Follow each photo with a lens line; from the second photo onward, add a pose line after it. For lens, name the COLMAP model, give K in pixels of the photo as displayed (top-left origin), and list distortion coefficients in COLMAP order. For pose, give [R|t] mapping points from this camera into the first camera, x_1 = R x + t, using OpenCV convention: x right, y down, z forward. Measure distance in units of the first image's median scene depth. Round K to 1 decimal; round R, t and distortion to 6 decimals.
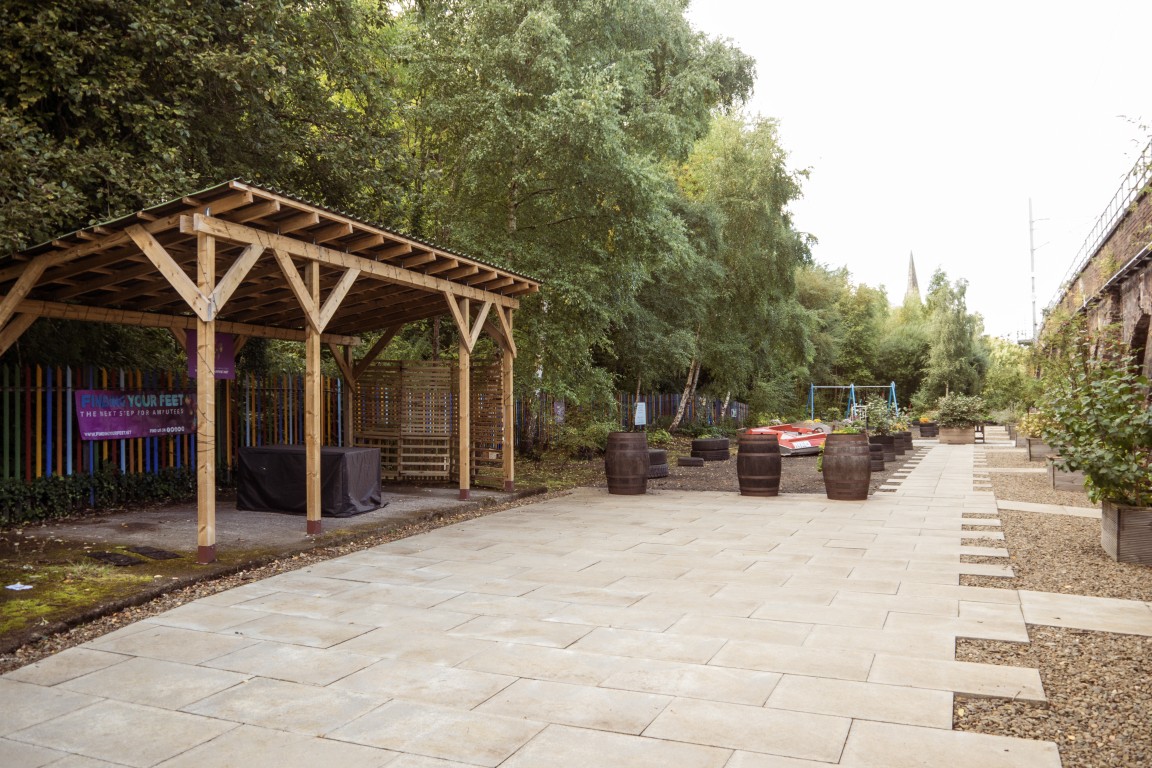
lens RADIAL K [[955.7, 0, 579.5], [0, 955.7, 384.5], [0, 0, 1]] dist [-0.048479, 0.037901]
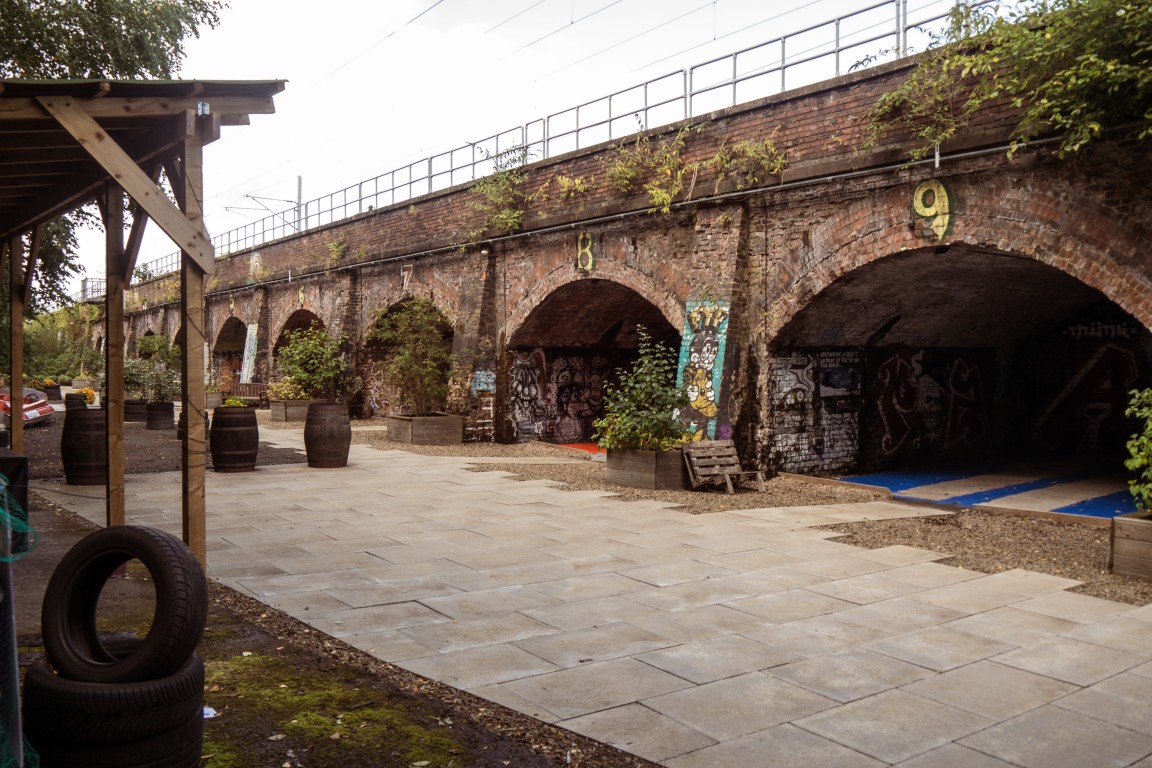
lens RADIAL K [[955.7, 0, 585.9], [0, 955.7, 384.1], [0, 0, 1]] dist [-0.048479, 0.037901]
pose [[0.503961, -0.011922, 0.863644, -0.272684], [-0.028014, 0.999153, 0.030139, -0.005057], [-0.863272, -0.039383, 0.503200, 0.137543]]
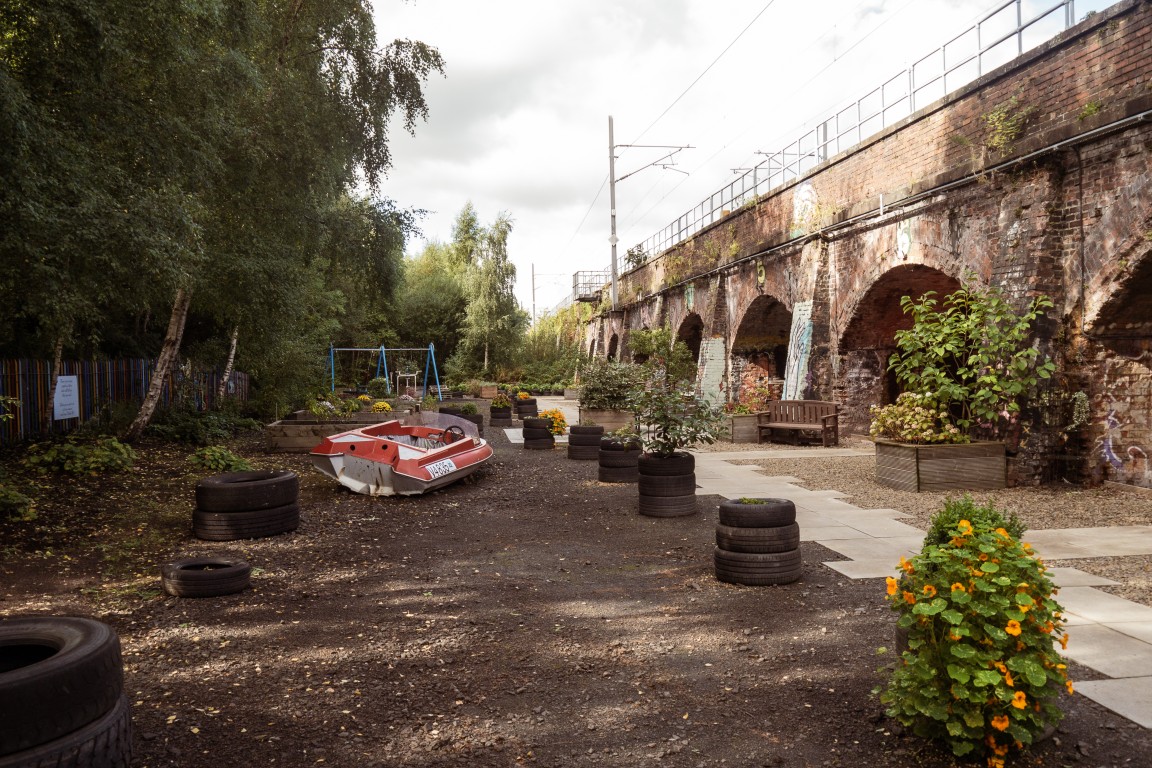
lens RADIAL K [[955.7, 0, 575.5], [0, 955.7, 376.3], [0, 0, 1]] dist [-0.048479, 0.037901]
pose [[0.859310, -0.010436, 0.511348, 0.055660], [-0.003999, 0.999624, 0.027120, 0.005928], [-0.511439, -0.025350, 0.858945, 0.604013]]
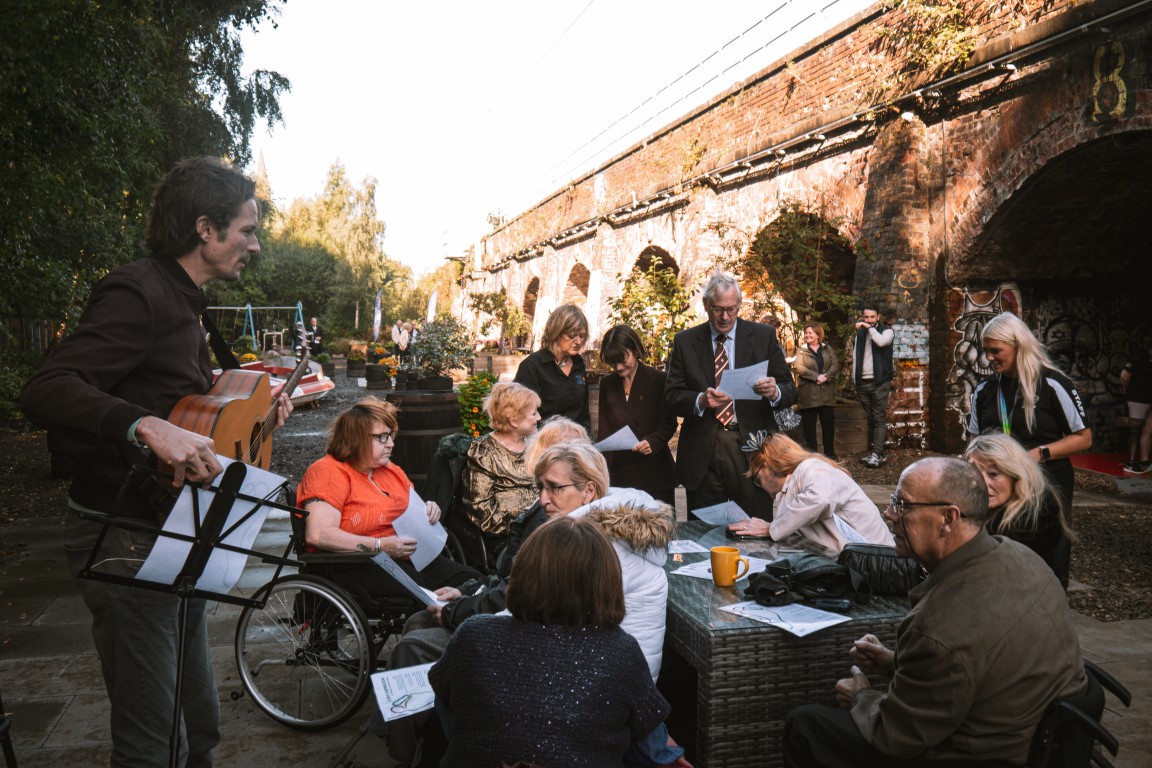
lens RADIAL K [[1103.3, 0, 585.6], [0, 1103.3, 383.0], [0, 0, 1]] dist [-0.022753, 0.000000]
pose [[0.805556, -0.034815, 0.591496, -0.058289], [-0.005904, 0.997751, 0.066768, 0.004134], [-0.592490, -0.057278, 0.803539, 0.282353]]
